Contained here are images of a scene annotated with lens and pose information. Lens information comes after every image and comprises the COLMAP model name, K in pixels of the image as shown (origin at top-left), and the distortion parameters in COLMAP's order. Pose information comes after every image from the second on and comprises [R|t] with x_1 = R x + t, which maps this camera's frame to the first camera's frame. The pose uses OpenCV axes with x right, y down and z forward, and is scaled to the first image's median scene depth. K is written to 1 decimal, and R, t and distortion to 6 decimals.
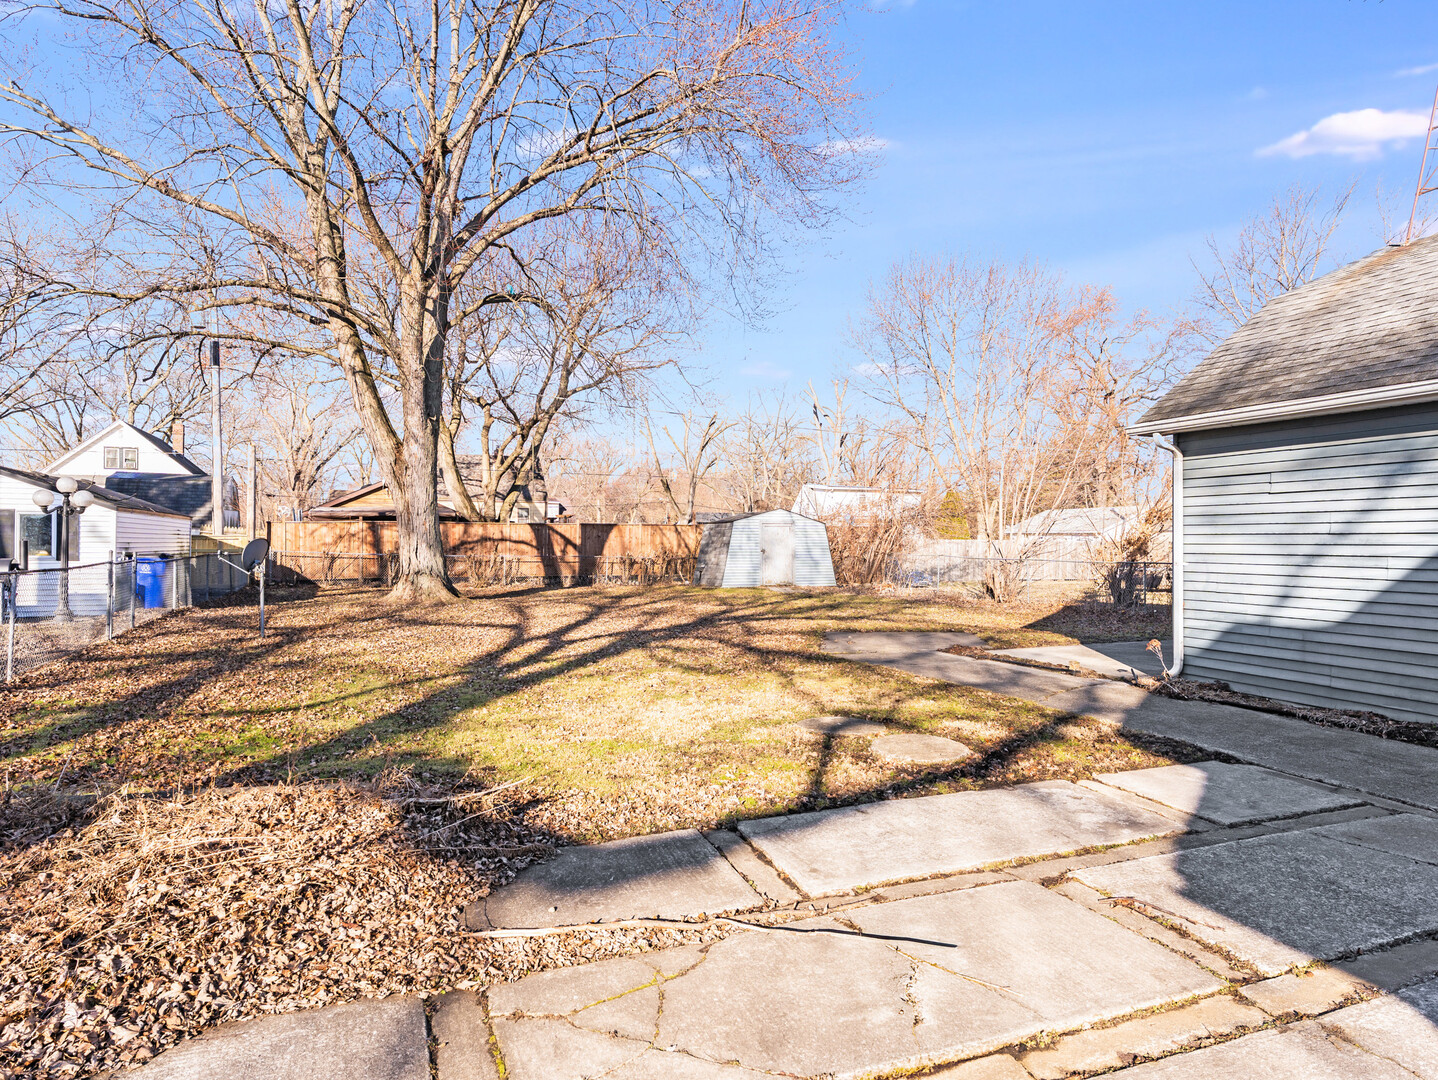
lens RADIAL K [[870.7, 0, 716.3], [0, 870.7, 535.8], [0, 0, 1]] dist [0.002907, 0.002991]
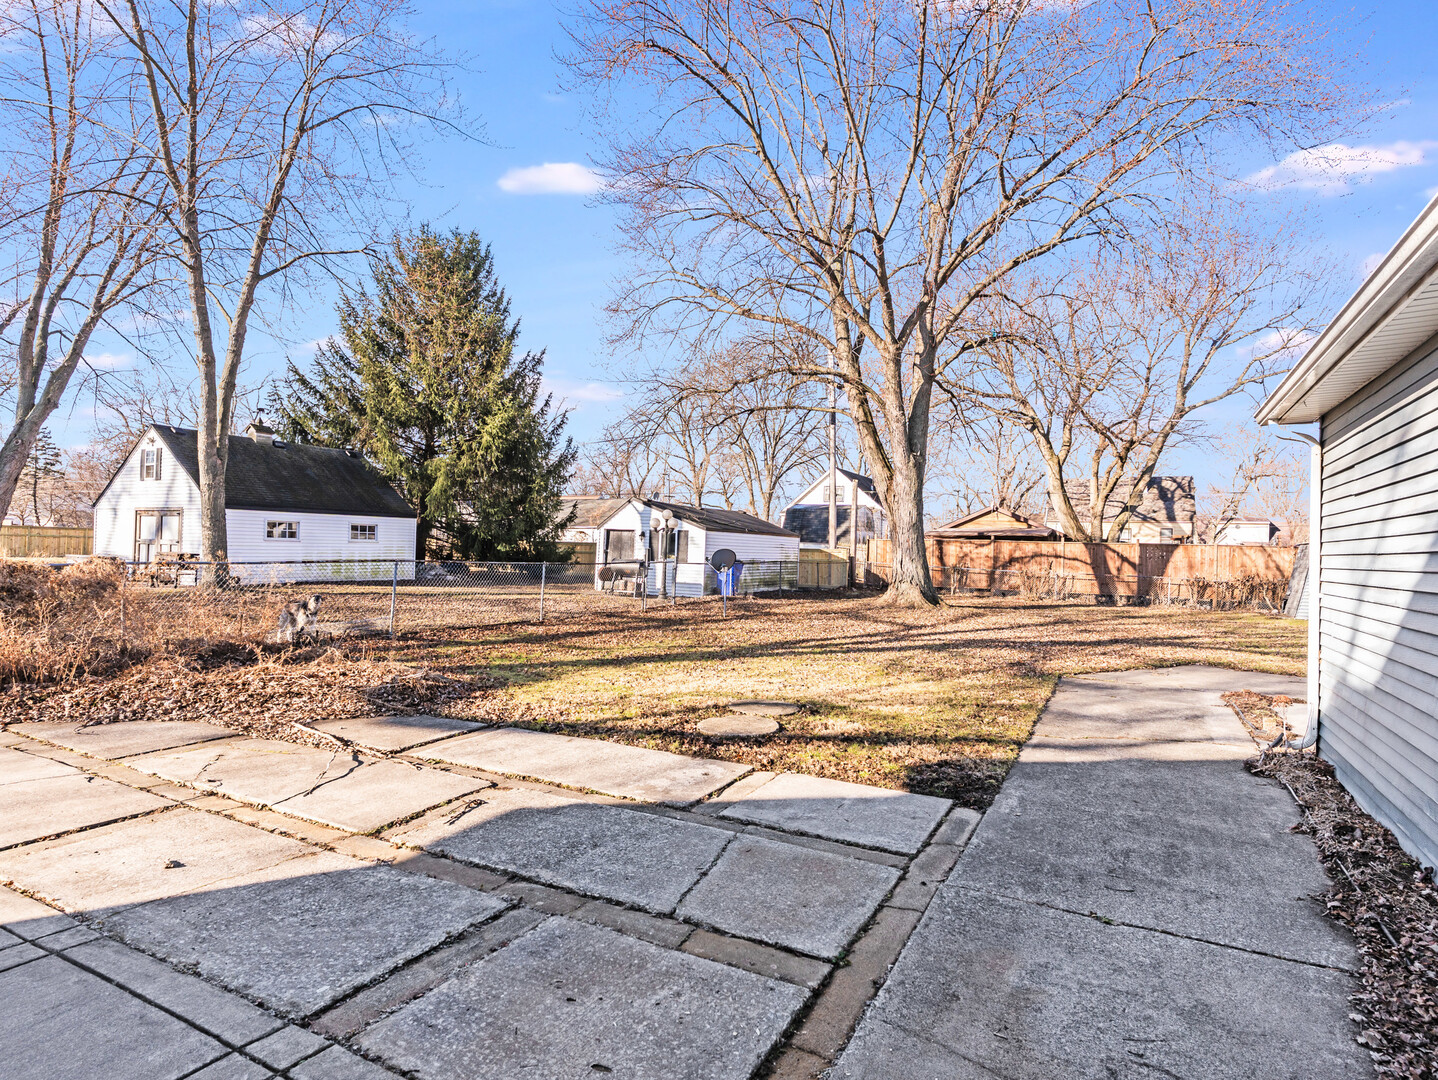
lens RADIAL K [[773.6, 0, 721.2], [0, 773.6, 545.8], [0, 0, 1]] dist [0.003363, 0.001638]
pose [[0.662898, 0.014445, -0.748570, 0.298984], [-0.021861, 0.999761, -0.000067, -0.000114], [0.748390, 0.016409, 0.663055, 0.084098]]
